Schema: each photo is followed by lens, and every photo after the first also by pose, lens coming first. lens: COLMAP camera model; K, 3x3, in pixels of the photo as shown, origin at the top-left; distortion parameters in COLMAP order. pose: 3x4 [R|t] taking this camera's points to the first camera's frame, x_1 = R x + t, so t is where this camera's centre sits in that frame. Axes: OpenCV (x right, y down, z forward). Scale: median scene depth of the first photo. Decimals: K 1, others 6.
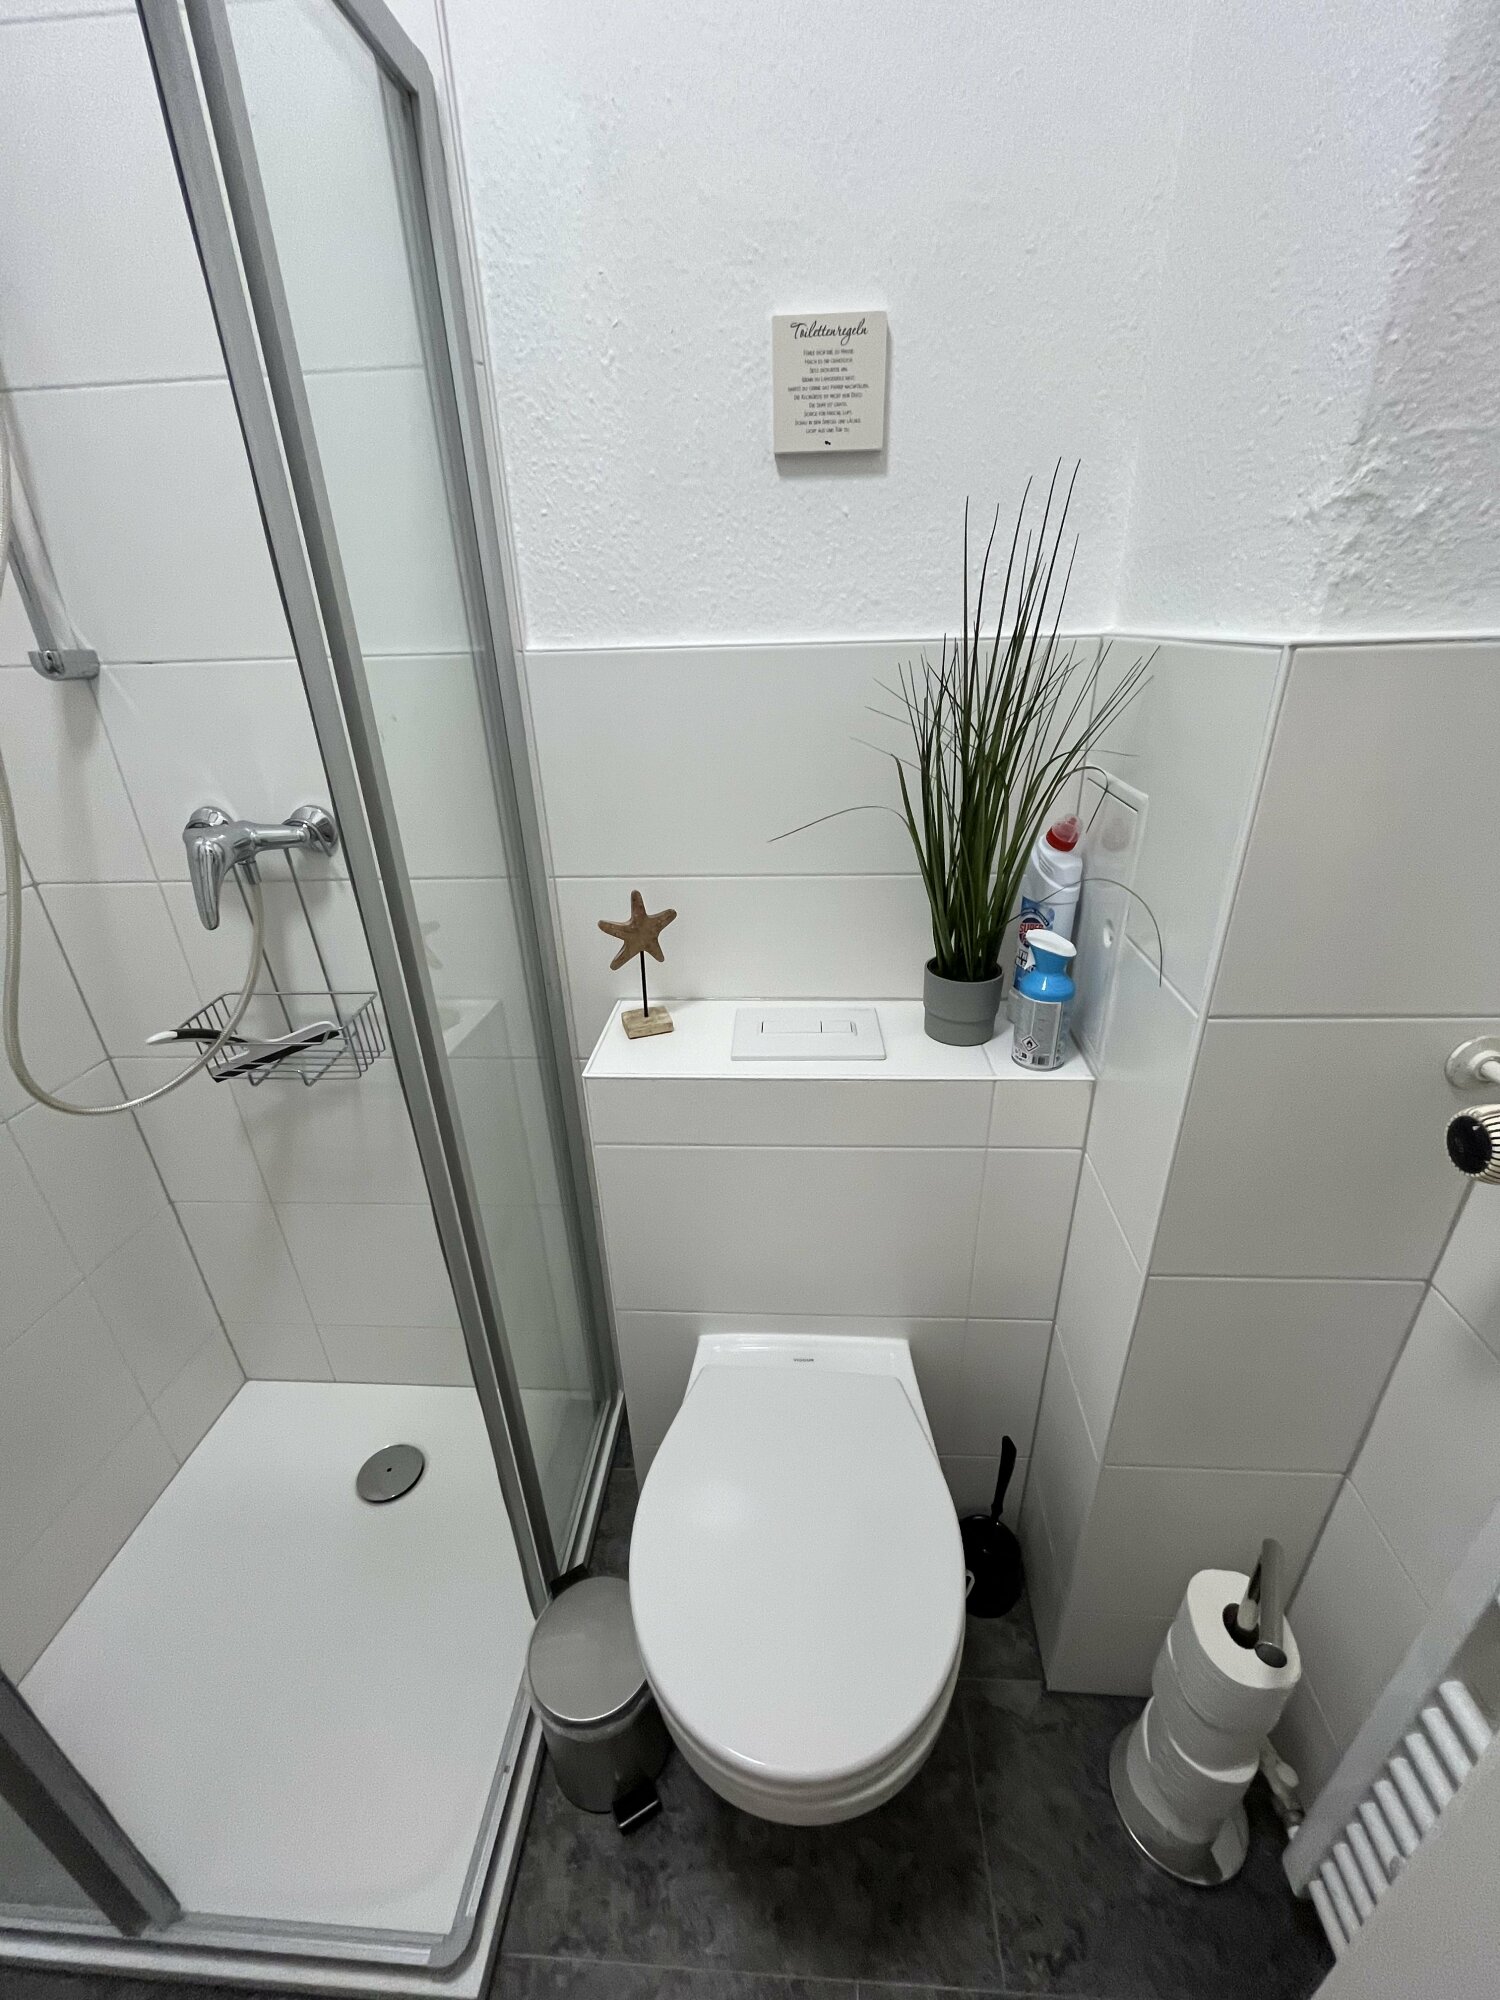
lens RADIAL K [[809.2, 0, 753.0], [0, 809.2, 1004.2], [0, 0, 1]] dist [-0.001960, -0.000689]
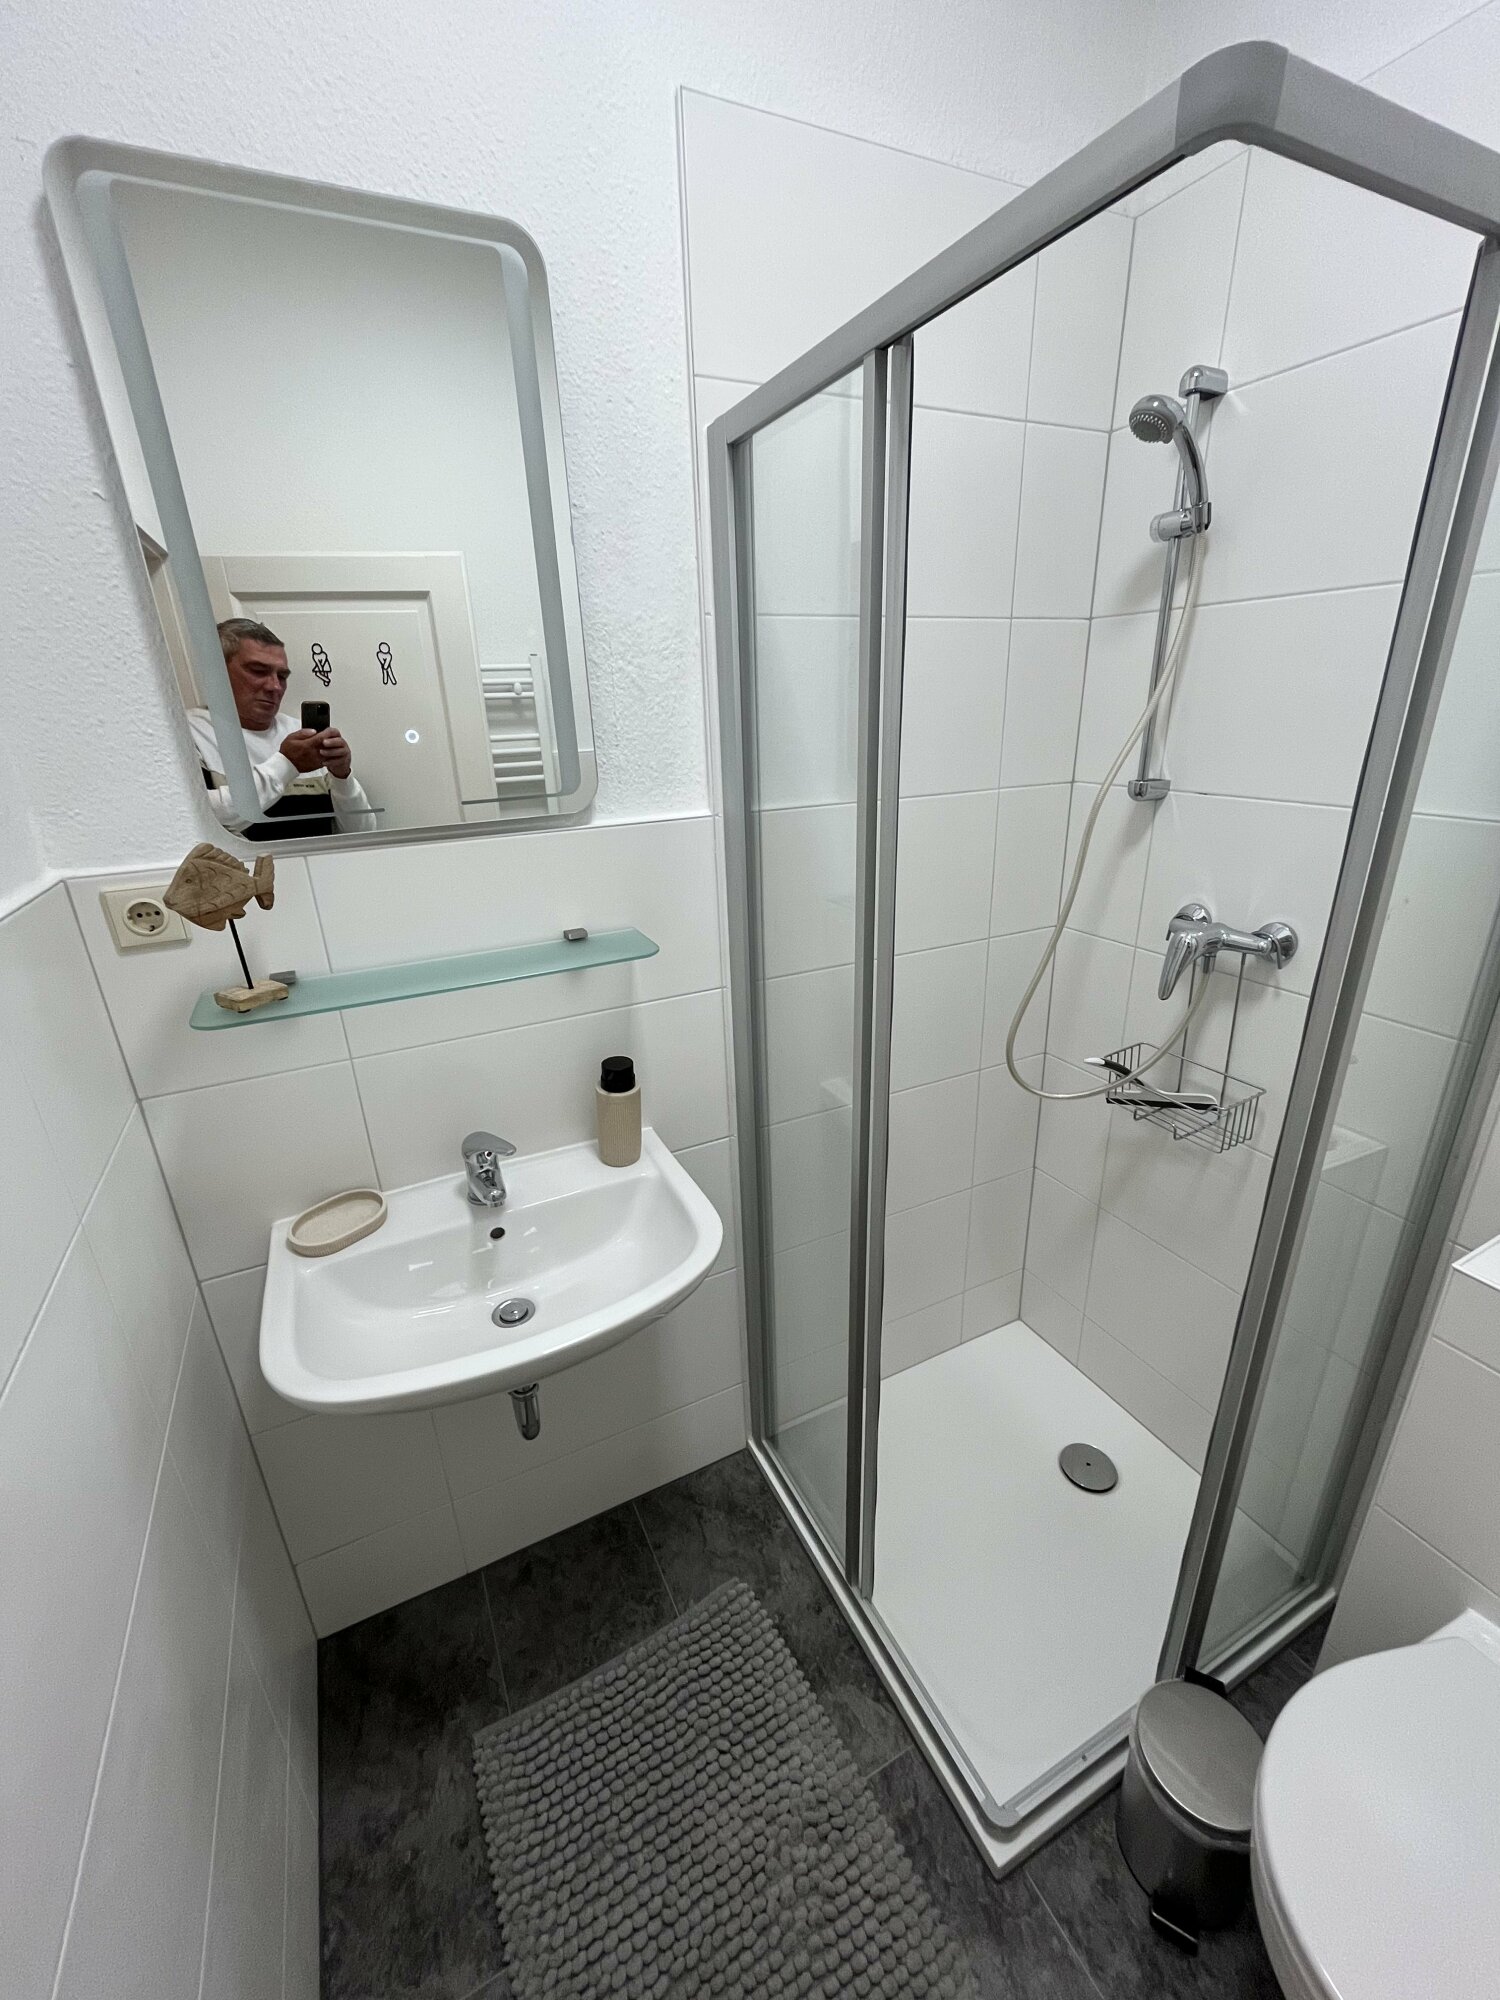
lens RADIAL K [[809.2, 0, 753.0], [0, 809.2, 1004.2], [0, 0, 1]] dist [-0.001960, -0.000689]
pose [[0.505199, 0.317123, -0.802625, 0.033229], [-0.352644, 0.924706, 0.143393, -0.036949], [0.787665, 0.210598, 0.578992, -0.234071]]
